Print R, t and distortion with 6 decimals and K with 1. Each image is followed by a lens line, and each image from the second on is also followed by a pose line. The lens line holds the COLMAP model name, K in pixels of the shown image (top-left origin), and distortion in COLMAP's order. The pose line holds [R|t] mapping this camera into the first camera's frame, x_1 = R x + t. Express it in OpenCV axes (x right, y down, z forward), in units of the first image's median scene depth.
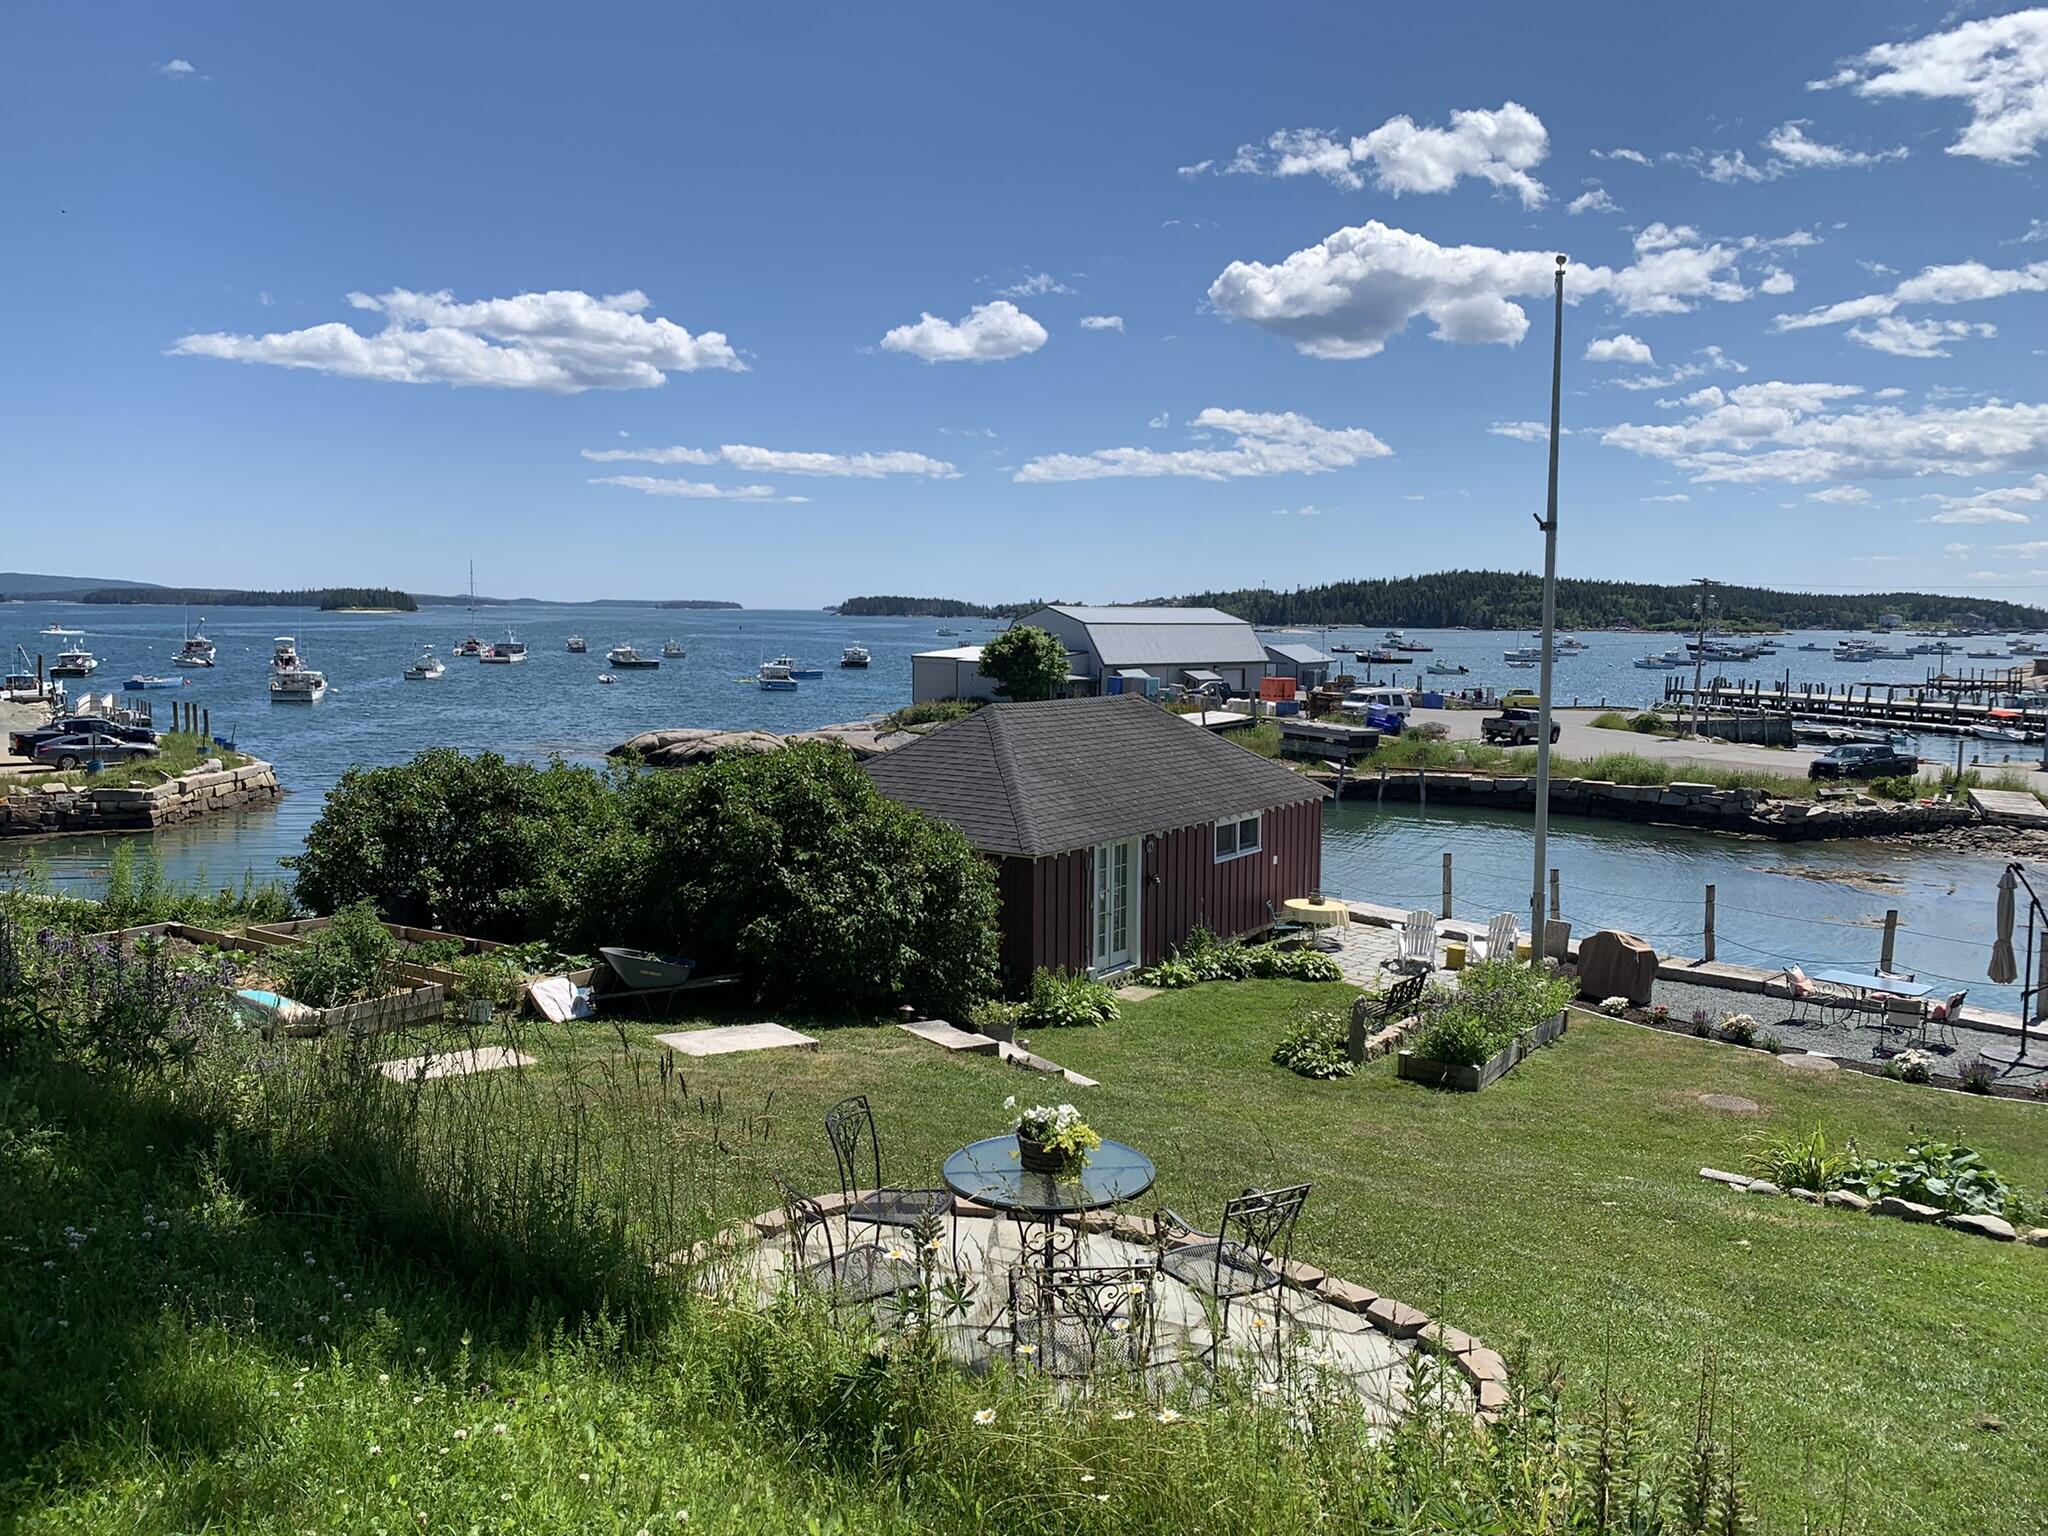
lens RADIAL K [[1553.1, 0, 1037.1], [0, 1553.1, 712.9], [0, 0, 1]] dist [0.062020, -0.080350]
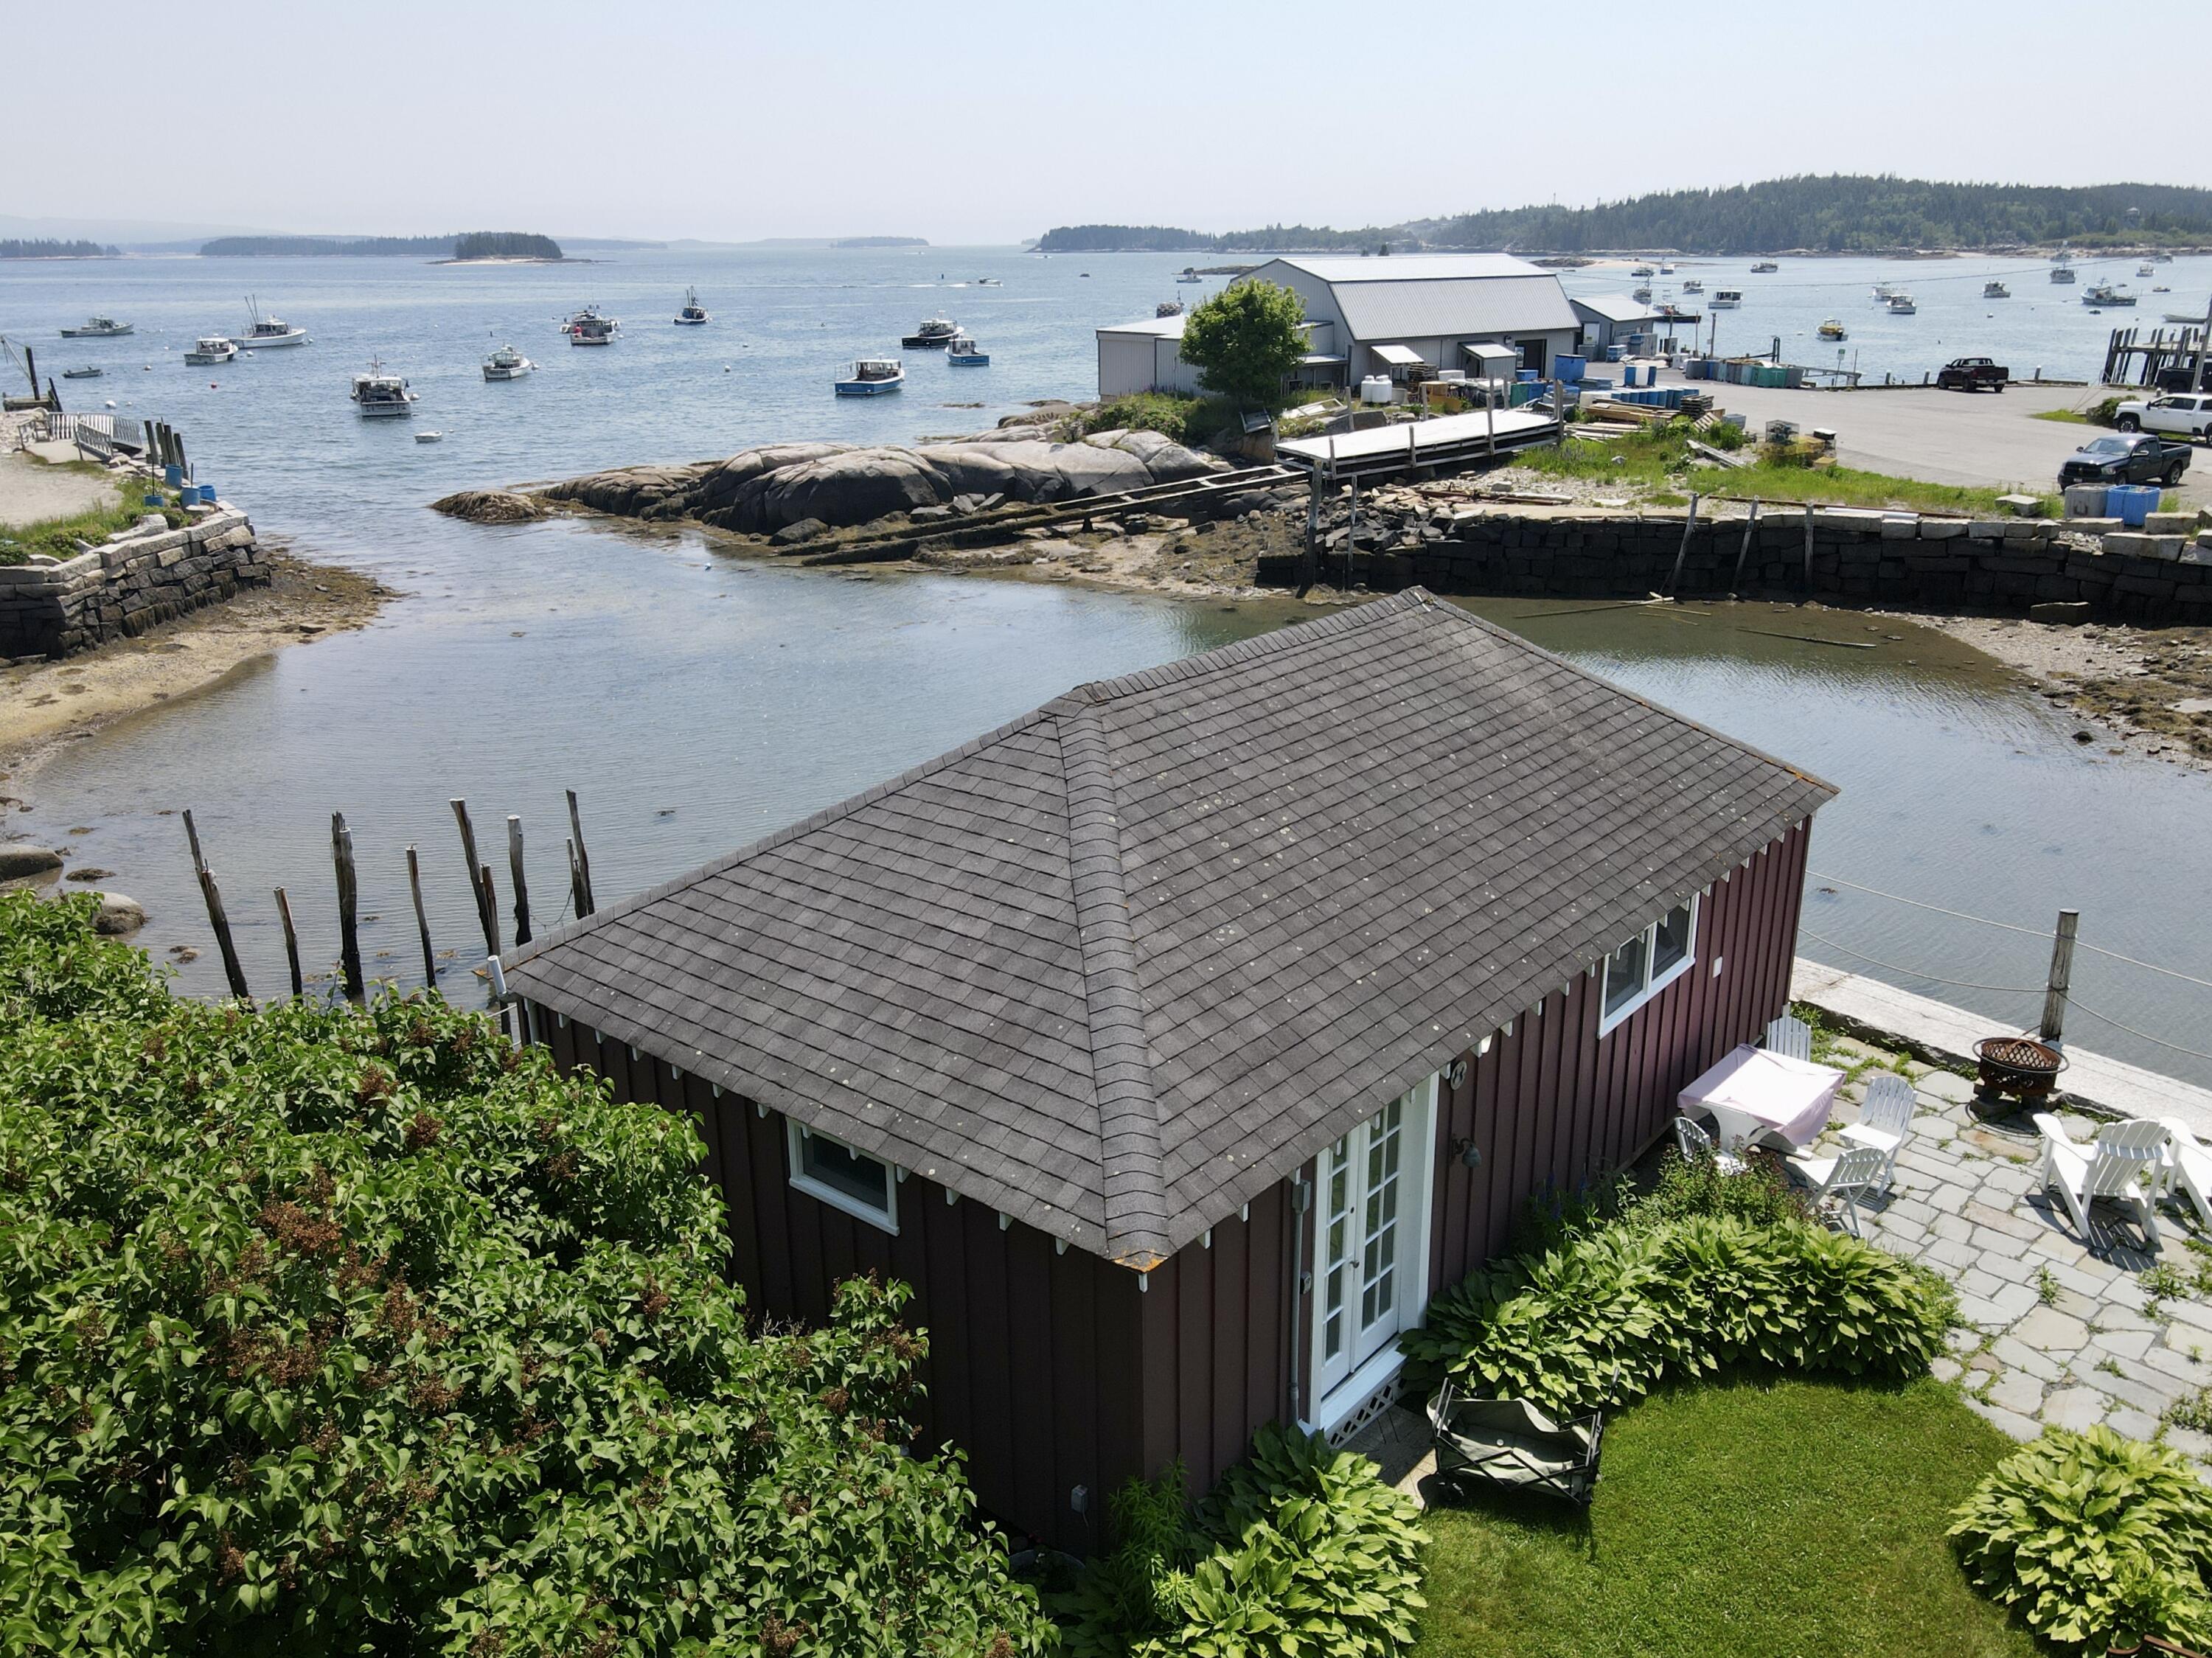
lens RADIAL K [[1775.1, 0, 1090.4], [0, 1775.1, 826.6], [0, 0, 1]] dist [0.007621, 0.007296]
pose [[0.994957, 0.009000, -0.099894, 0.008749], [0.016200, 0.968469, 0.248605, -0.035101], [0.098982, -0.248970, 0.963440, 0.211351]]
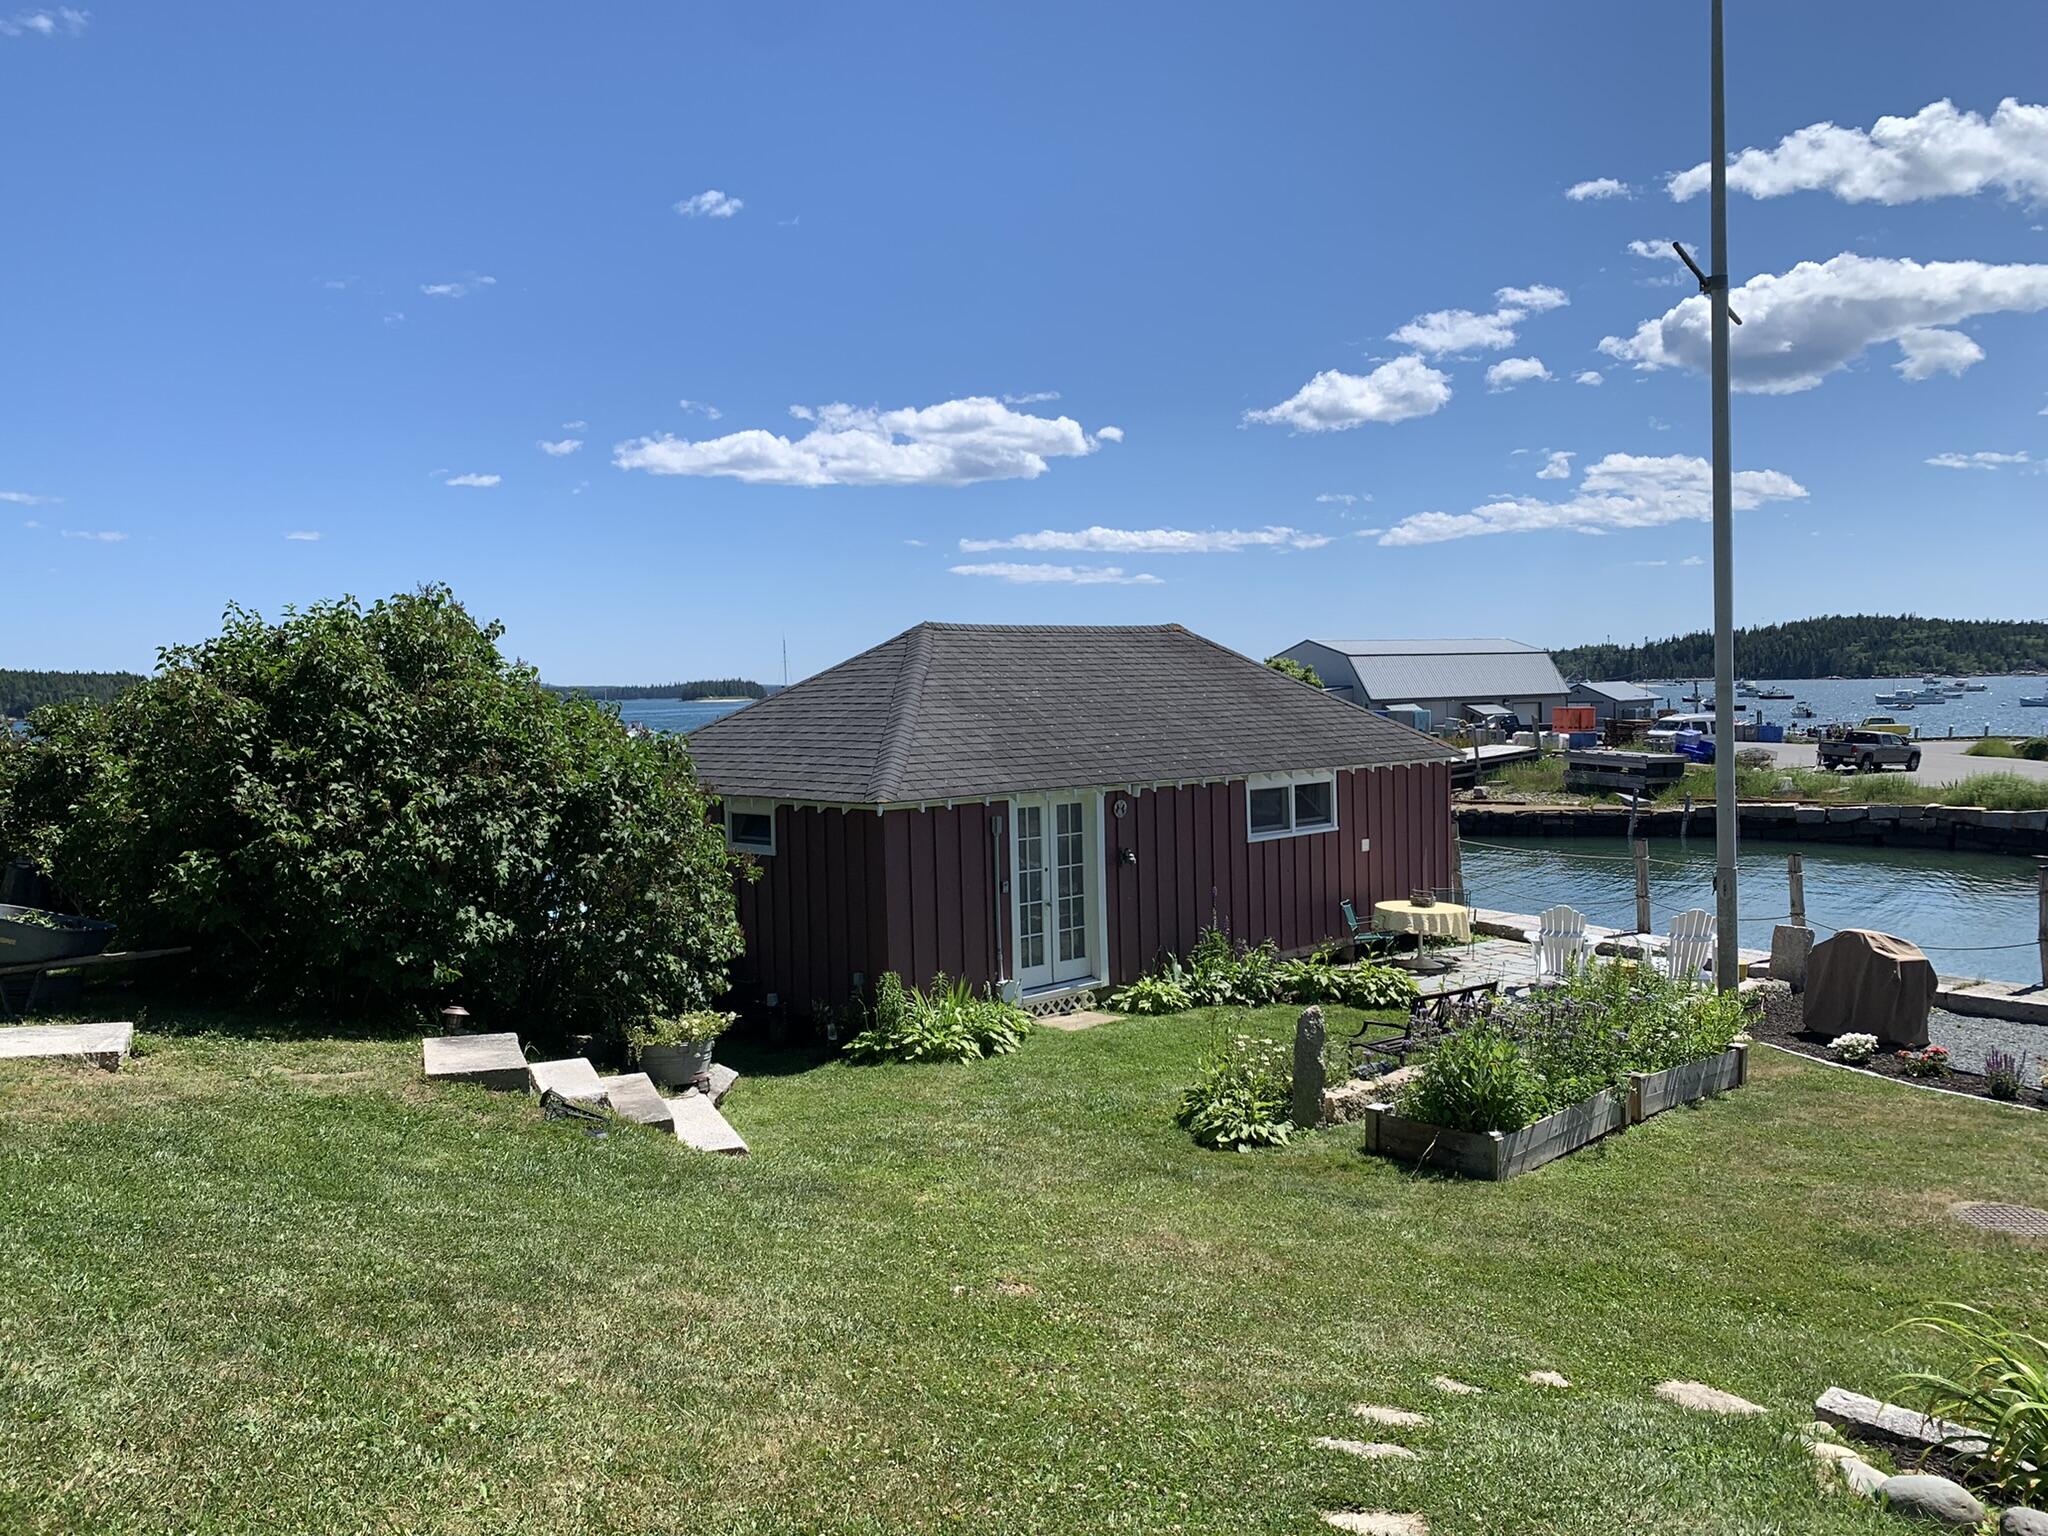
lens RADIAL K [[1561.9, 0, 1019.4], [0, 1561.9, 751.6], [0, 0, 1]] dist [0.021720, -0.010143]
pose [[0.976601, -0.025480, -0.213544, 0.066556], [0.021062, 0.999515, -0.022938, 0.028499], [0.214025, 0.017904, 0.976664, 0.120032]]
